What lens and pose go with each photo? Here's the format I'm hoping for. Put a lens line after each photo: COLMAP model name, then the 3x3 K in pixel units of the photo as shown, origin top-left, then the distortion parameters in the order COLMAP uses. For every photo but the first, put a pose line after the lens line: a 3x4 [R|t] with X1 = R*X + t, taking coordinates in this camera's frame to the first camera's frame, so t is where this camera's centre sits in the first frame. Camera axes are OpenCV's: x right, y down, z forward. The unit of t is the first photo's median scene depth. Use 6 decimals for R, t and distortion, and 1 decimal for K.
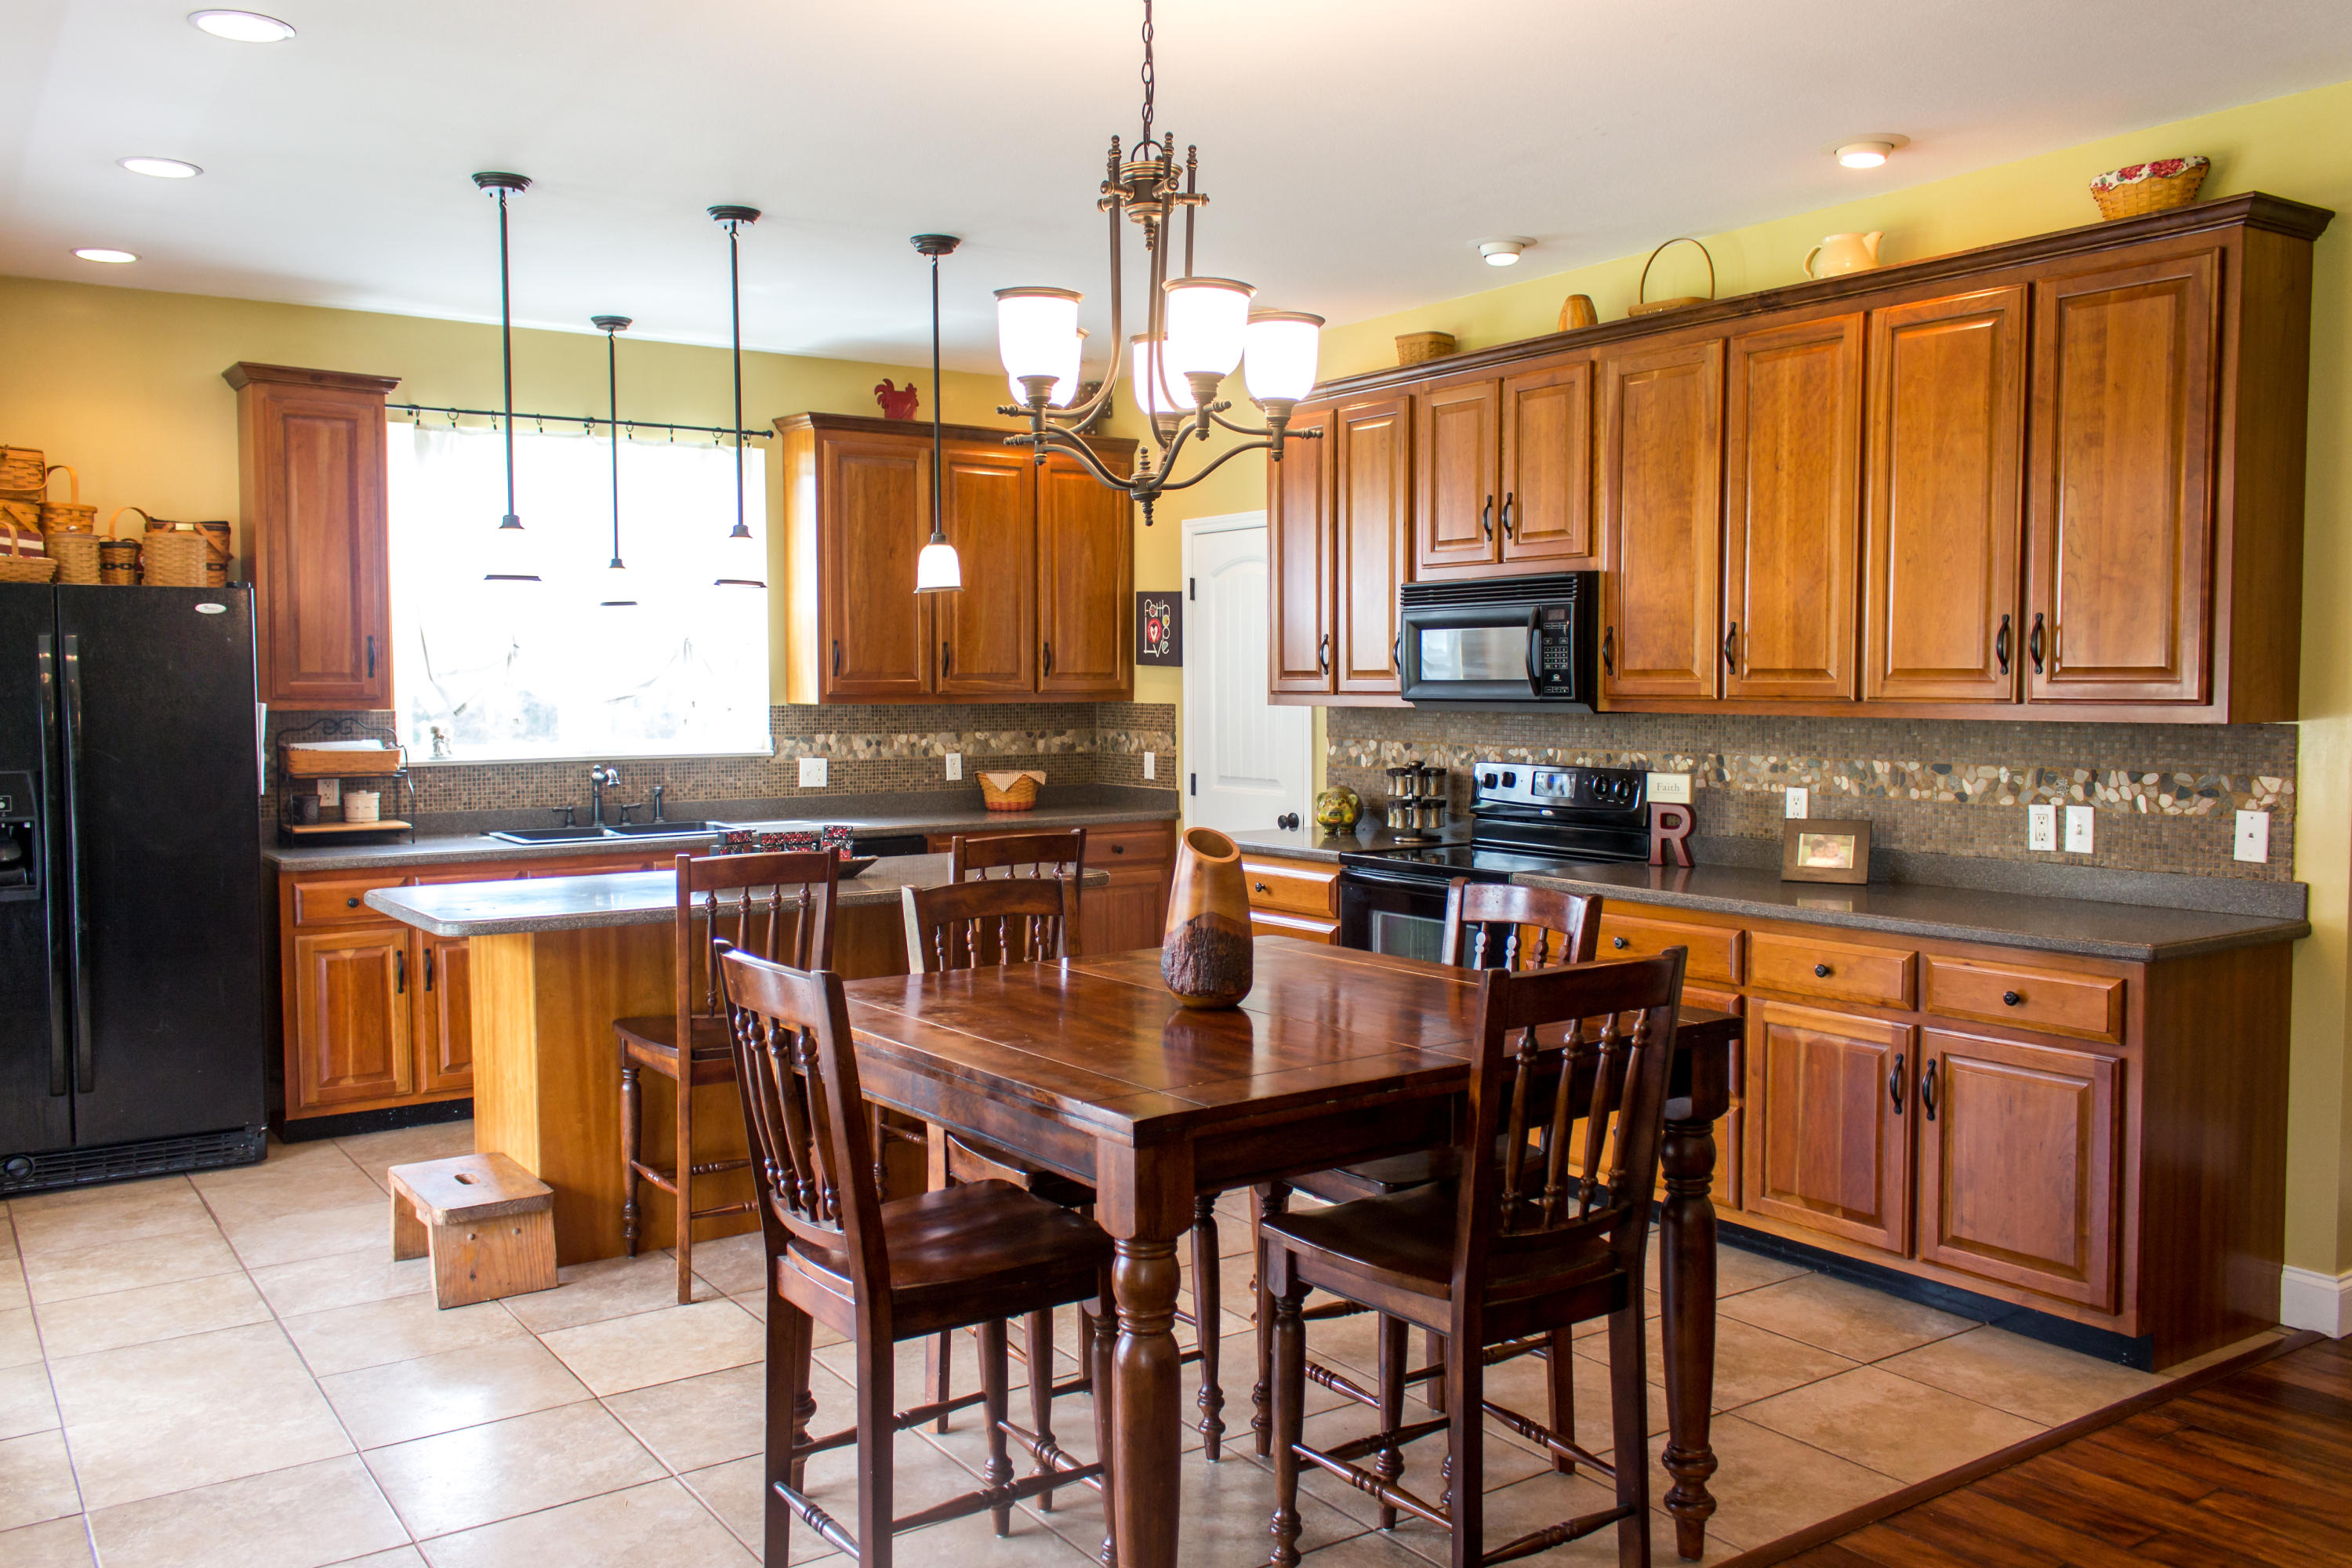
lens RADIAL K [[1920.1, 0, 1292.4], [0, 1920.1, 802.6], [0, 0, 1]] dist [0.025653, -0.017015]
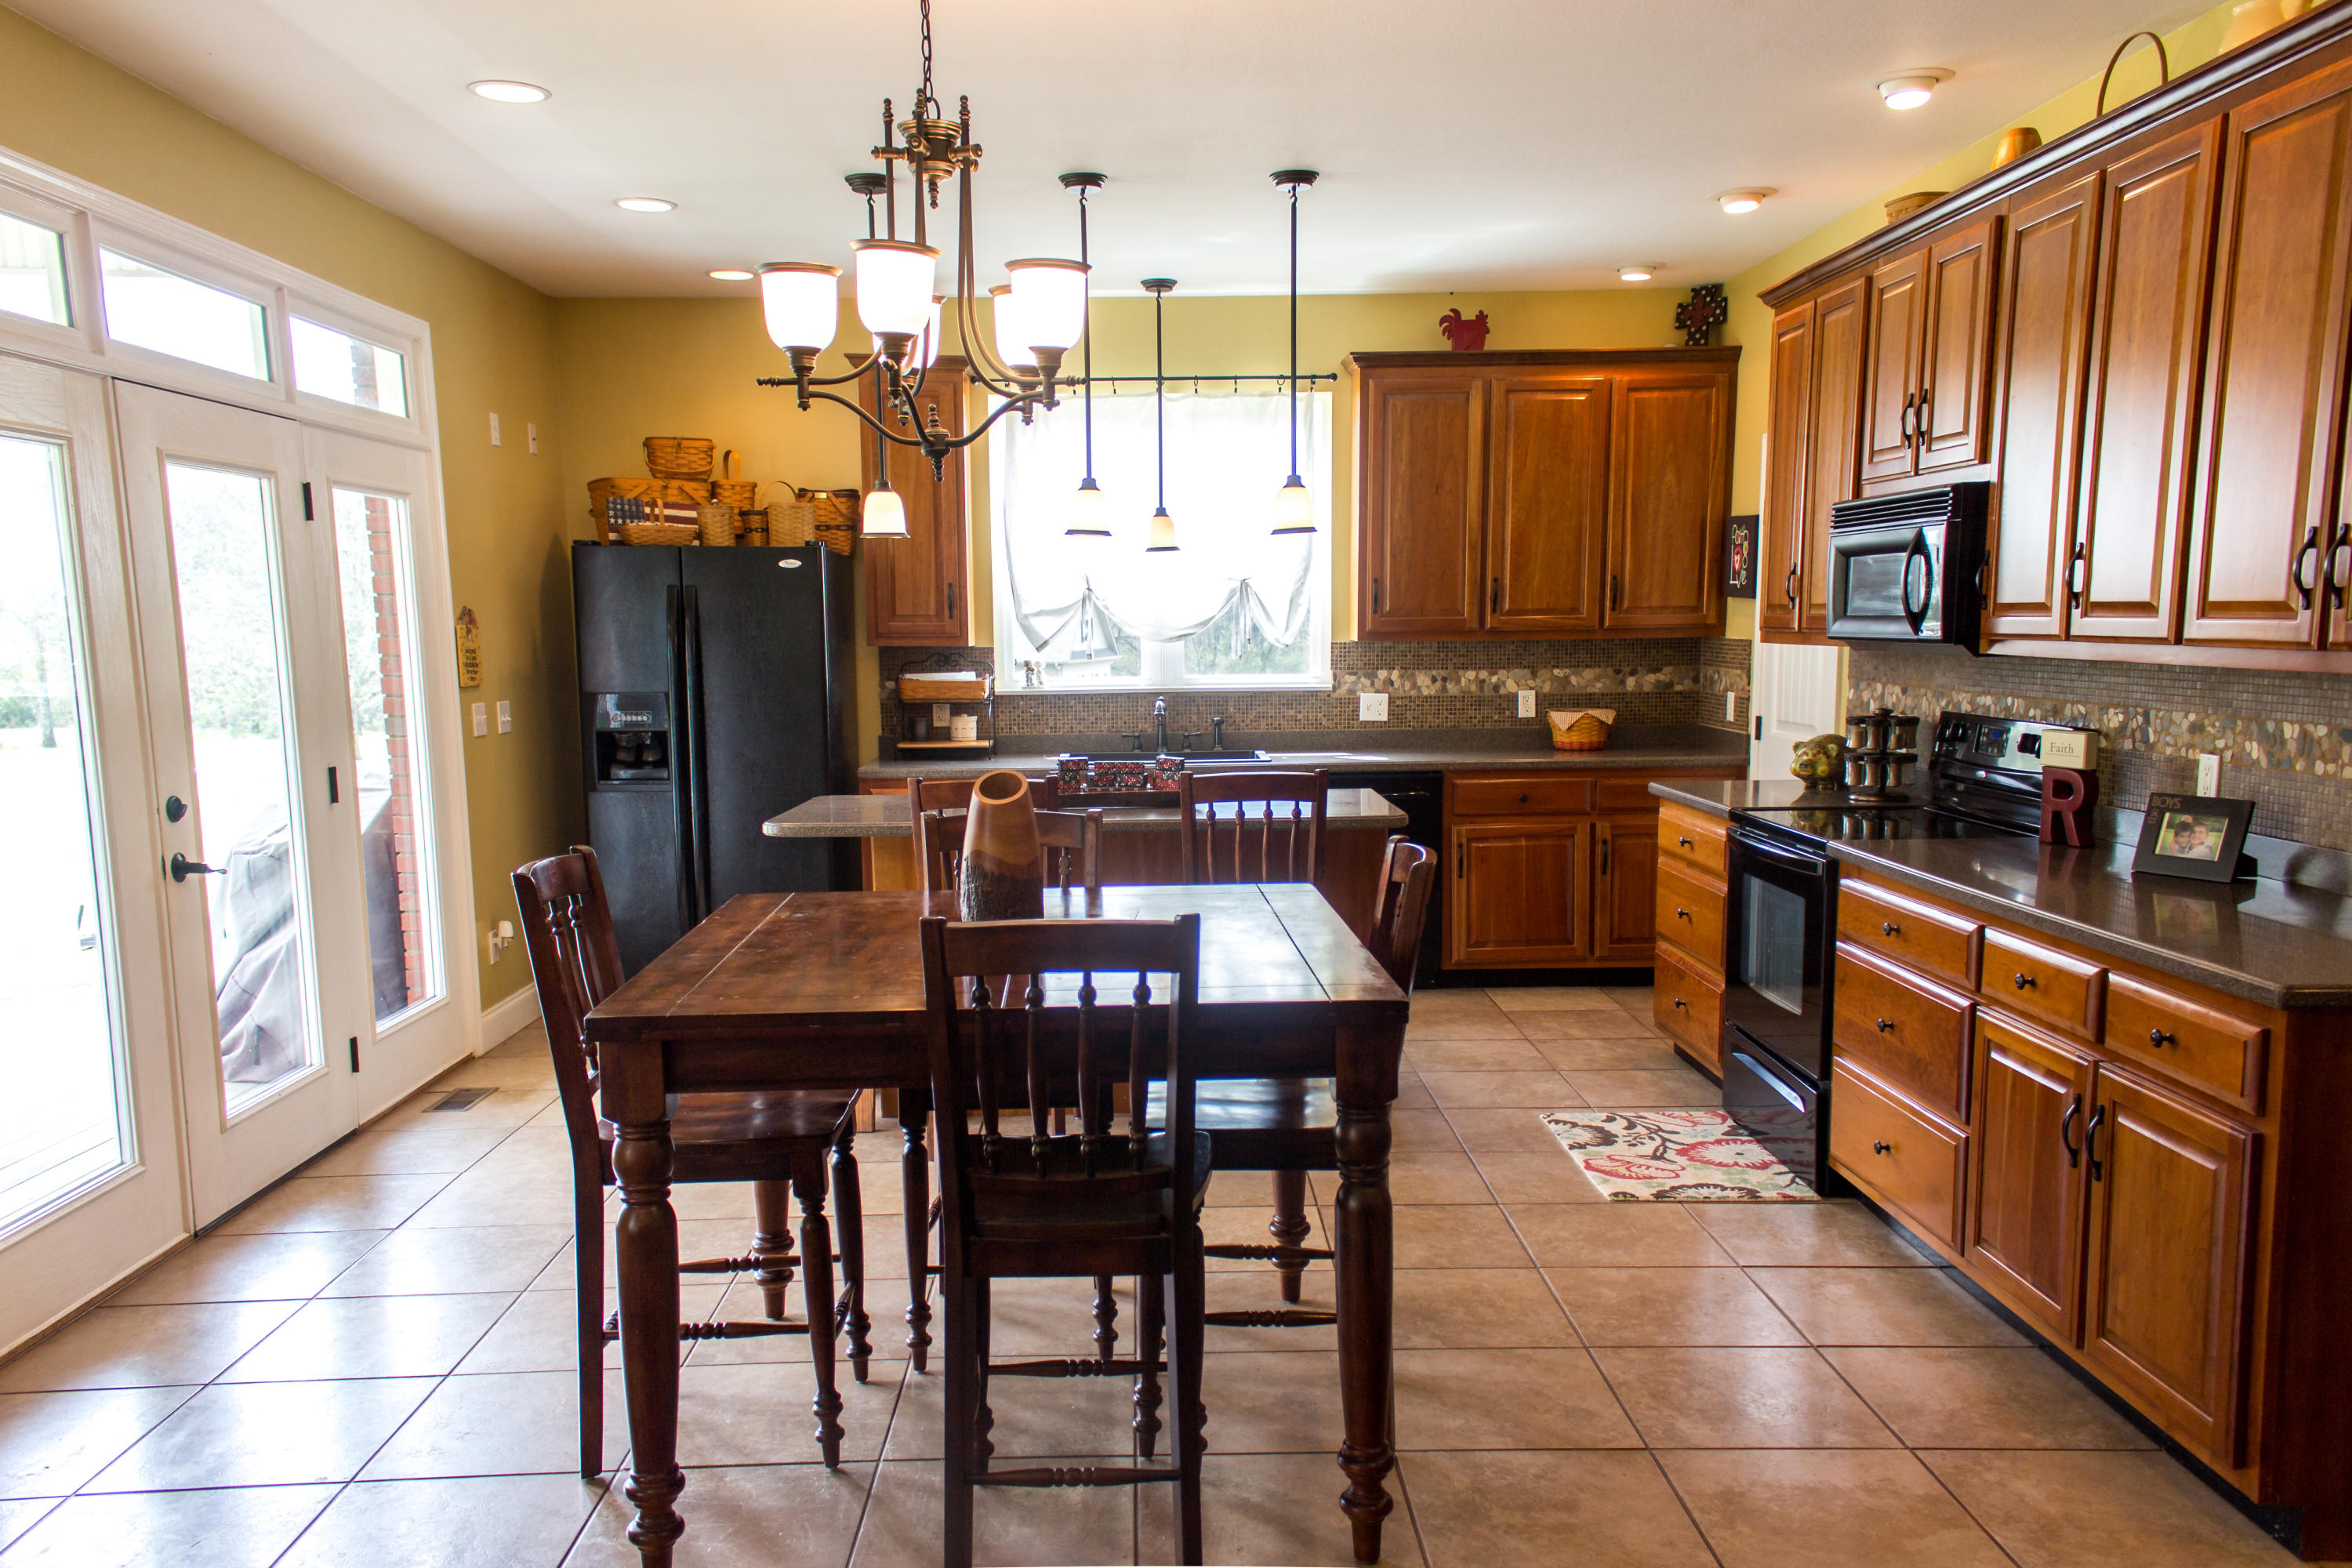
lens RADIAL K [[1920.1, 0, 1170.3], [0, 1920.1, 946.5], [0, 0, 1]] dist [0.025653, -0.017015]
pose [[0.815284, 0.093243, -0.571505, 0.283849], [-0.029378, 0.992340, 0.119994, -0.009100], [0.578316, -0.081040, 0.811778, 0.086737]]
